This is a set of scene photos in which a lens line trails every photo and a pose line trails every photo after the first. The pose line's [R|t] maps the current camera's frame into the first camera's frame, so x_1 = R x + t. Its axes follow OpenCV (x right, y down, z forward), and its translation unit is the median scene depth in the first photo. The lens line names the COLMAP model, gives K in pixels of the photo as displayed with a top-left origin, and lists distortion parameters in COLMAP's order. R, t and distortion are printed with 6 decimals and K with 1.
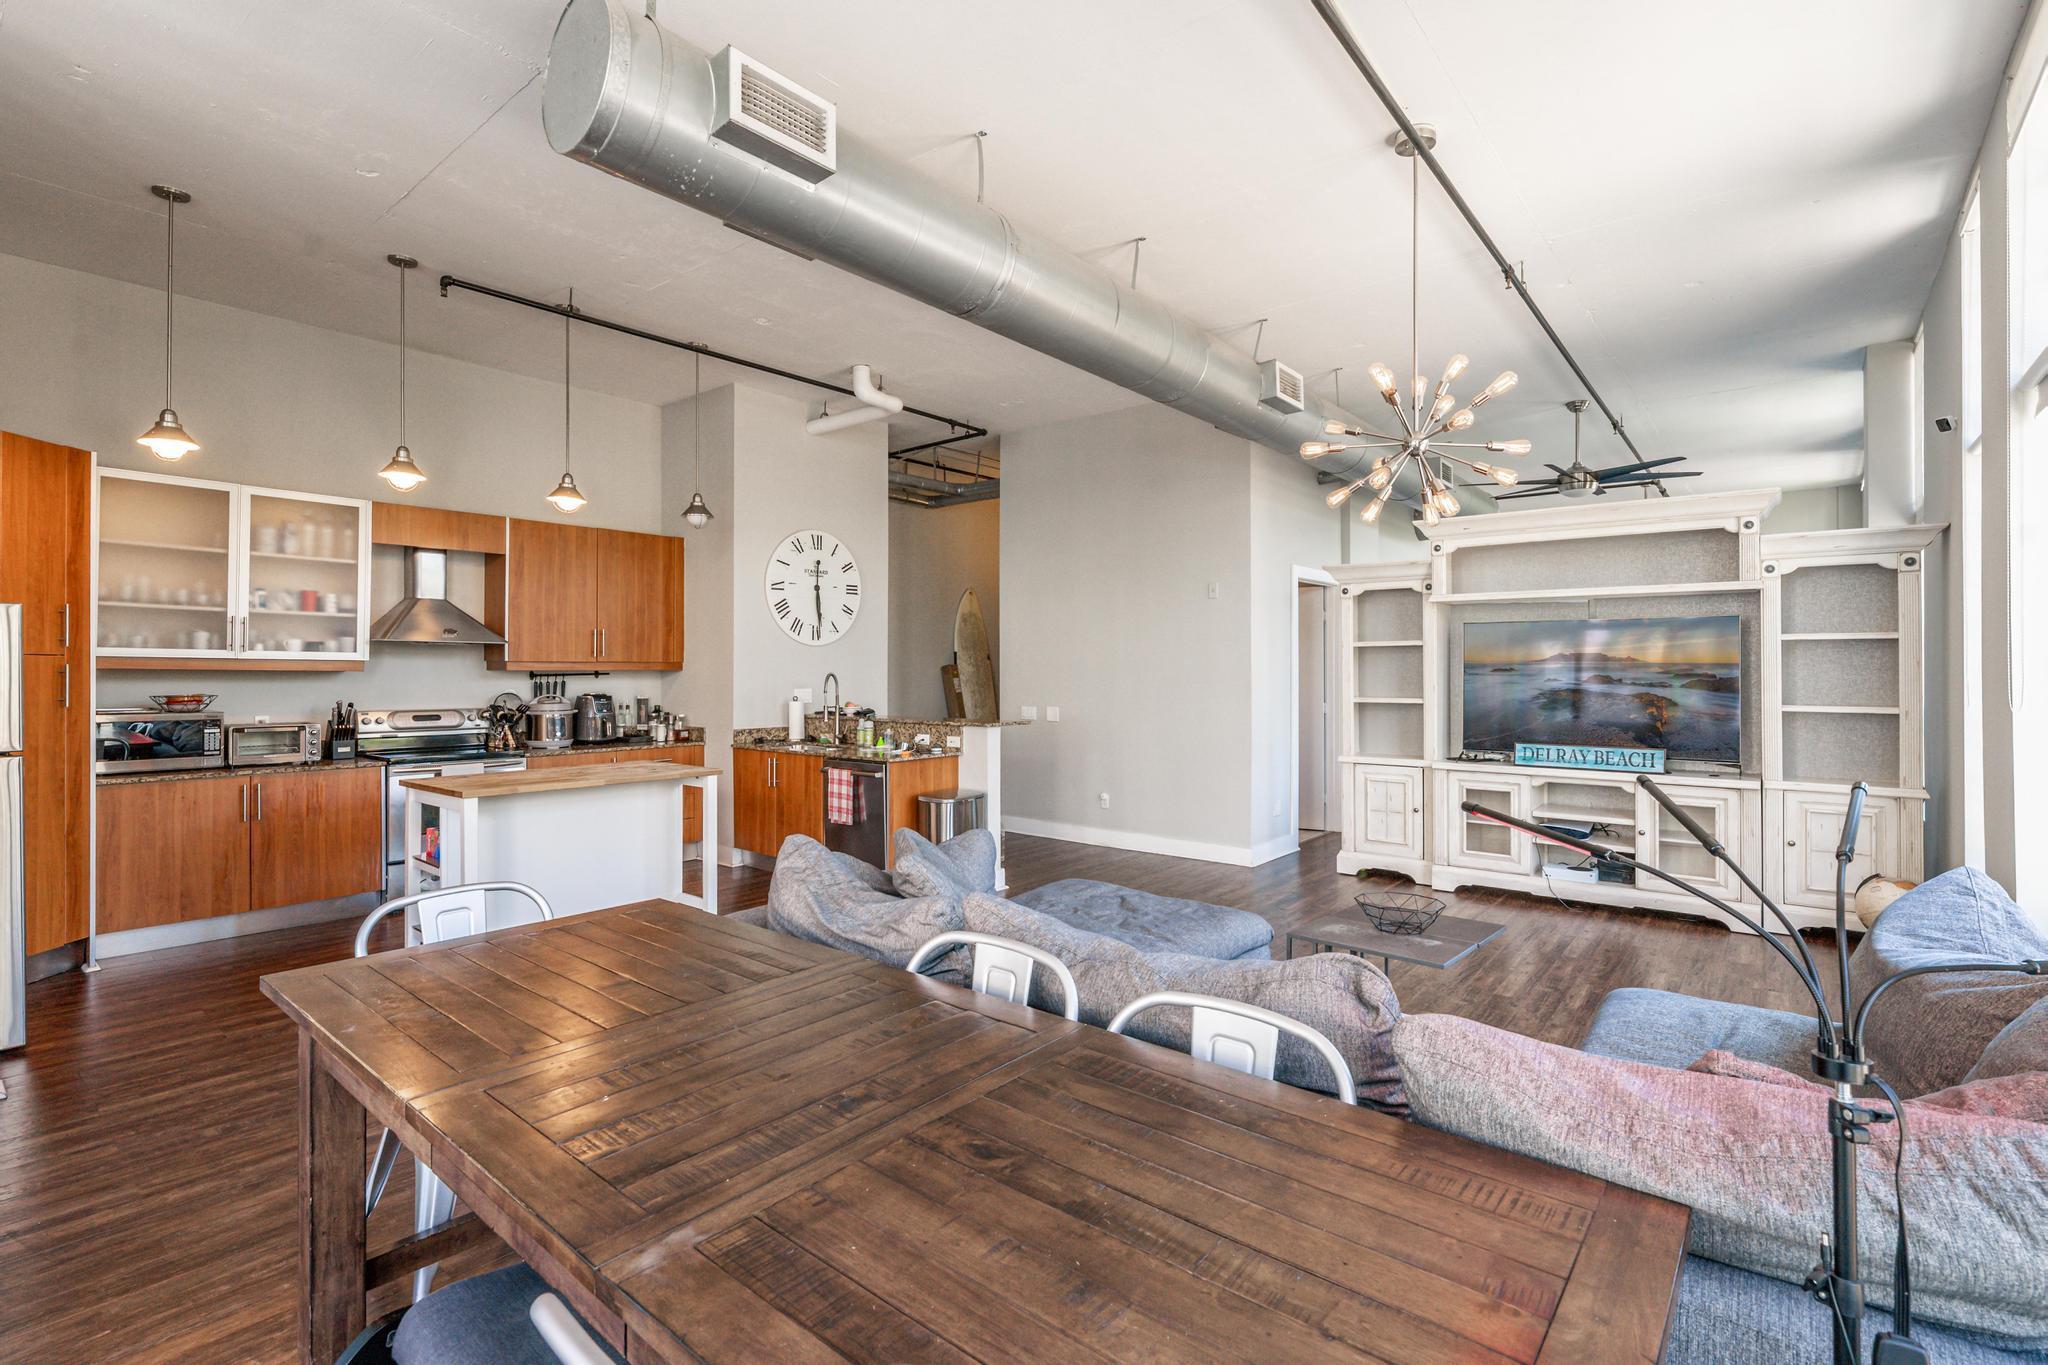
lens RADIAL K [[937.1, 0, 1022.2], [0, 937.1, 670.4], [0, 0, 1]] dist [0.000299, -0.000658]
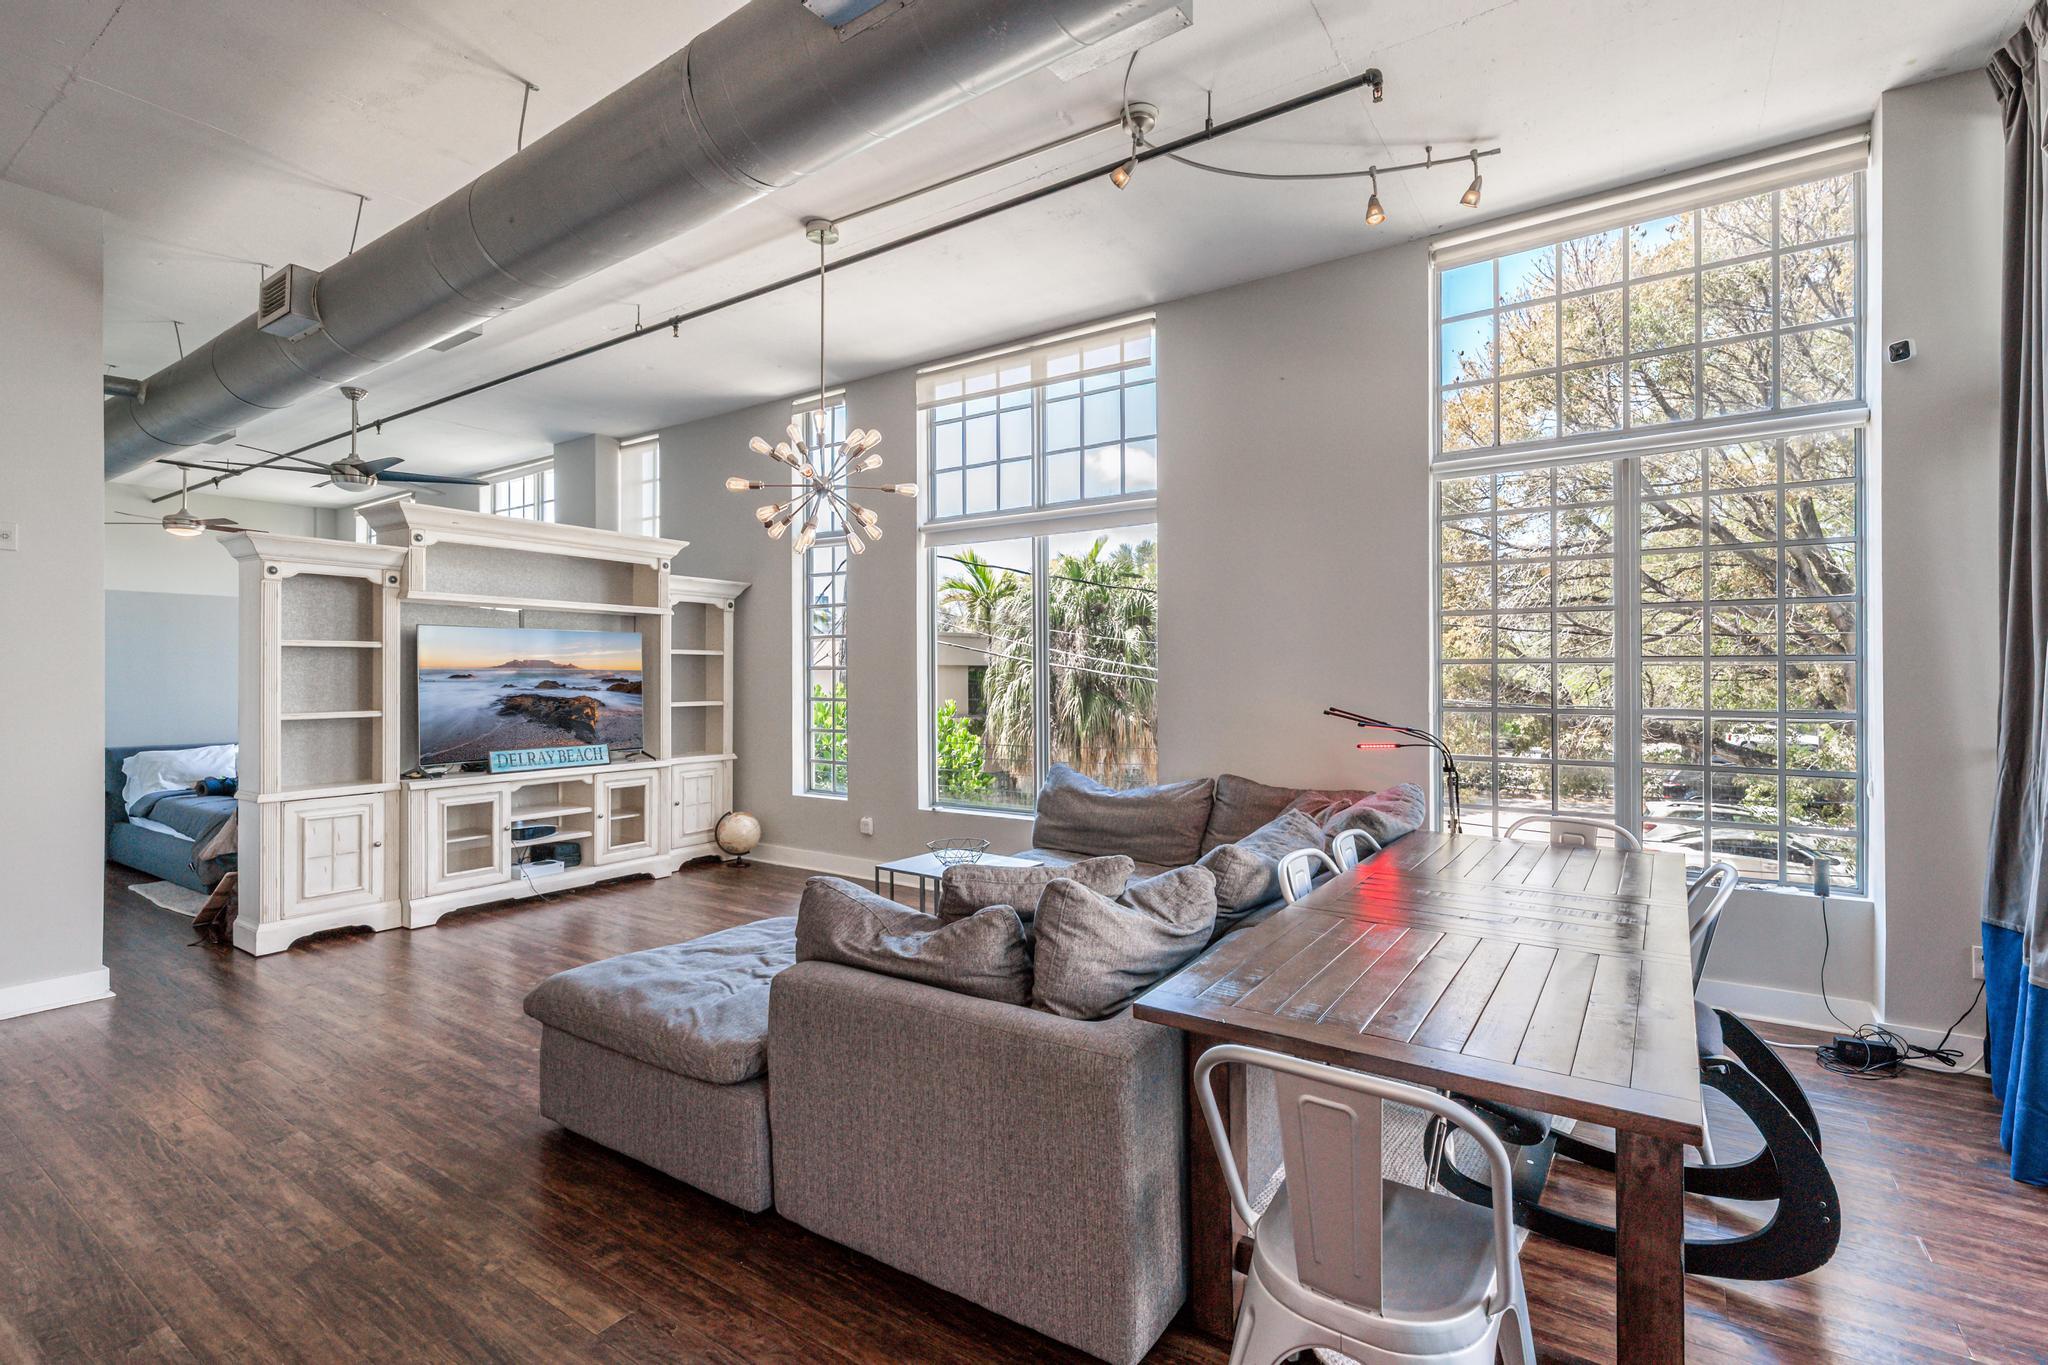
lens RADIAL K [[937.1, 0, 1022.2], [0, 937.1, 670.4], [0, 0, 1]] dist [0.000299, -0.000658]
pose [[-0.096095, 0.002663, 0.995369, -0.505415], [-0.000648, 0.999996, -0.002738, -0.004565], [-0.995372, -0.000909, -0.096092, 0.545929]]
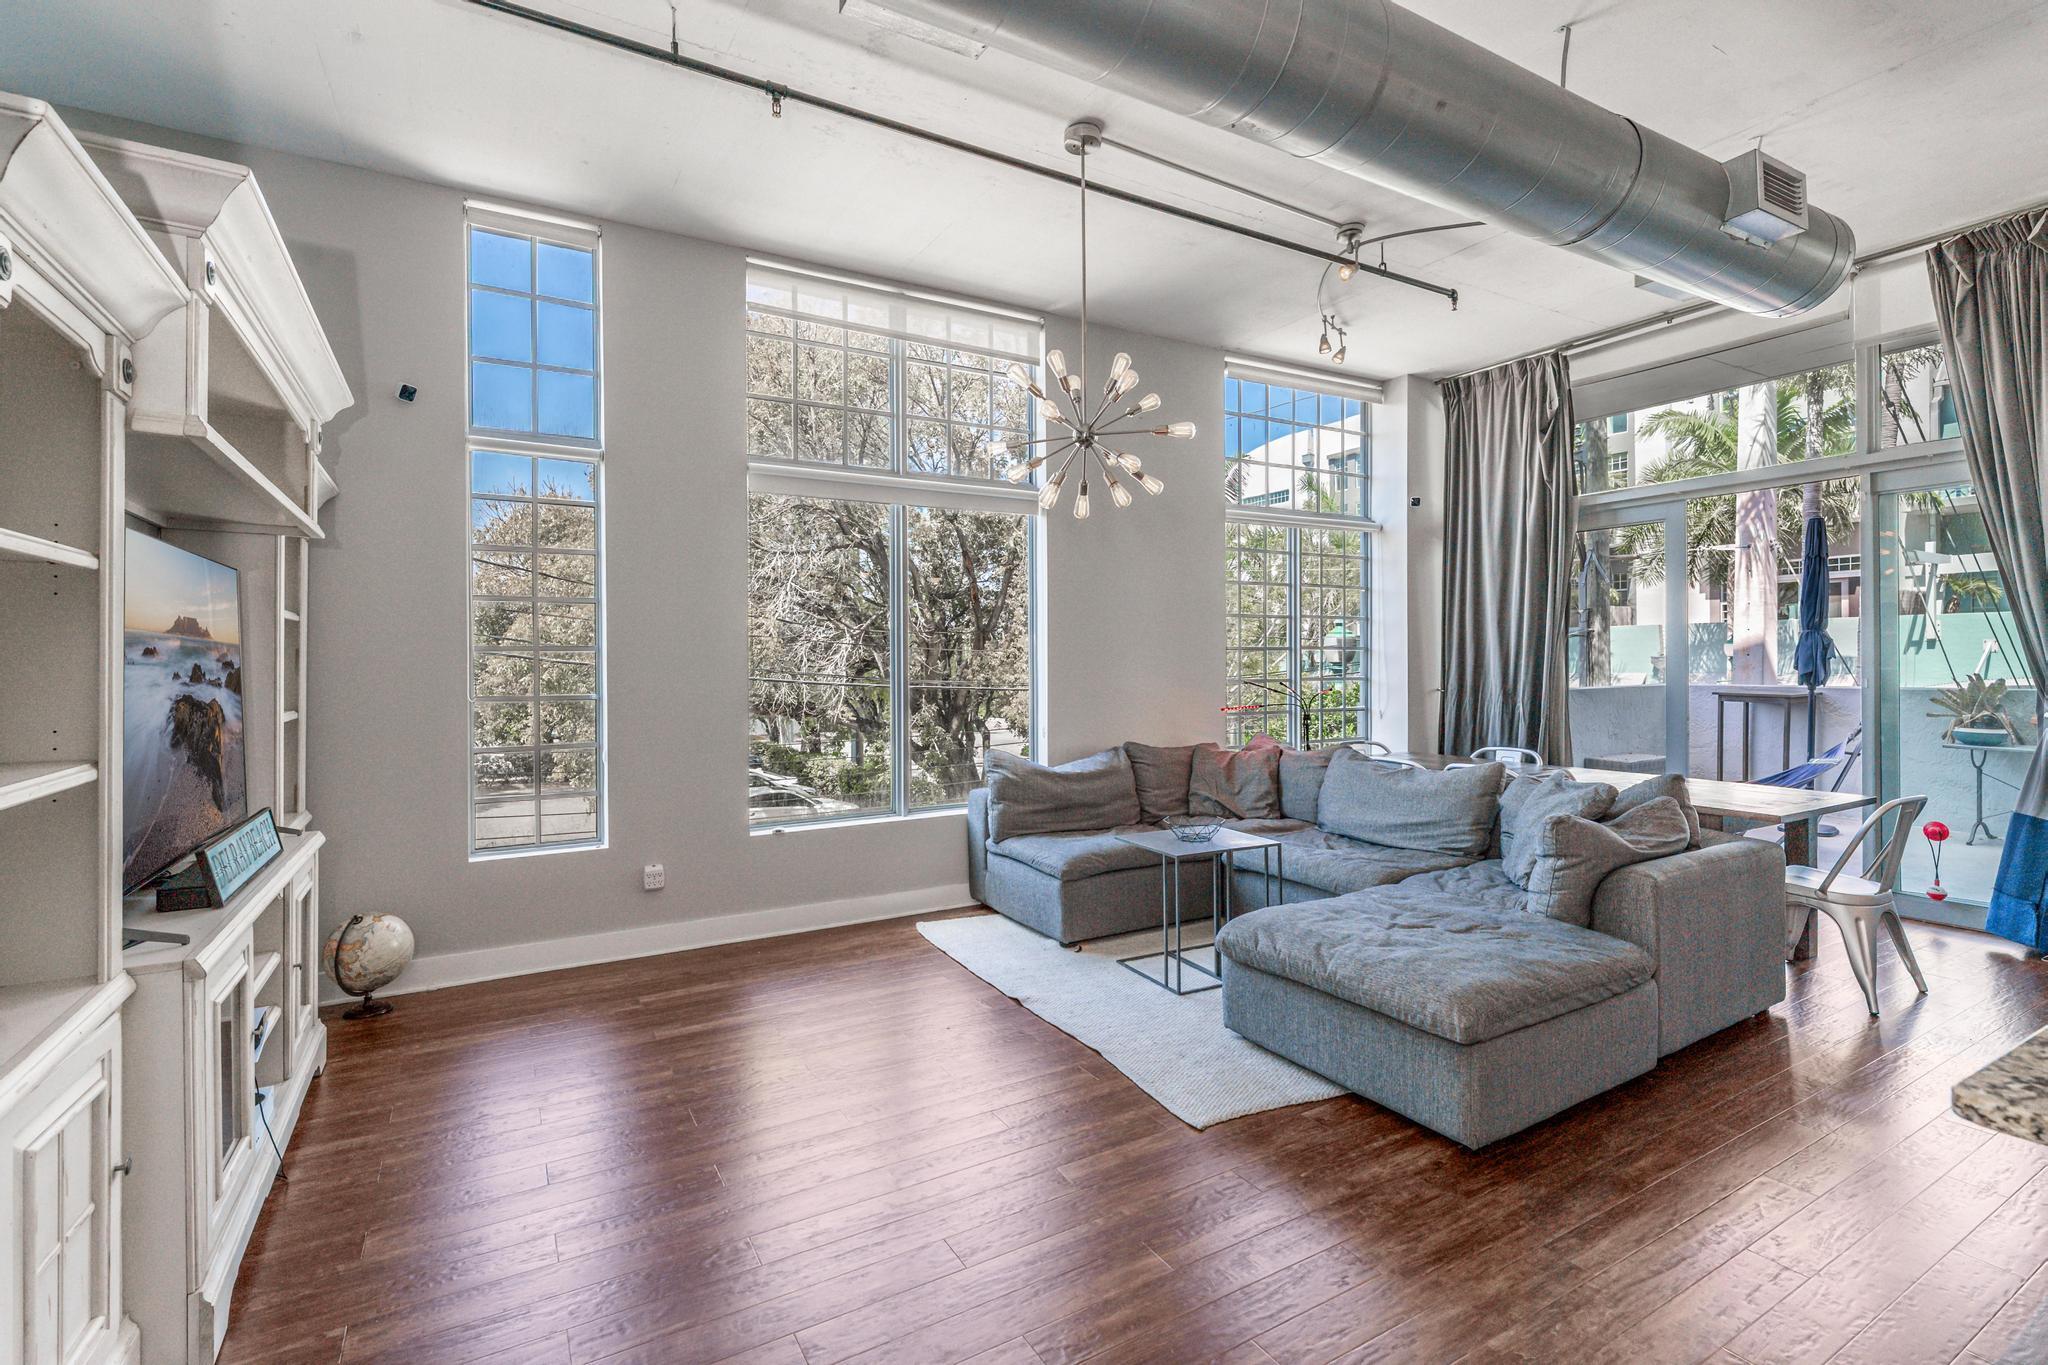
lens RADIAL K [[939.1, 0, 1024.7], [0, 939.1, 653.3], [0, 0, 1]] dist [0.000553, -0.000081]
pose [[-0.942316, 0.008320, 0.334620, 0.545973], [0.005471, 0.999940, -0.009455, 0.008487], [-0.334679, -0.007078, -0.942306, 1.818979]]
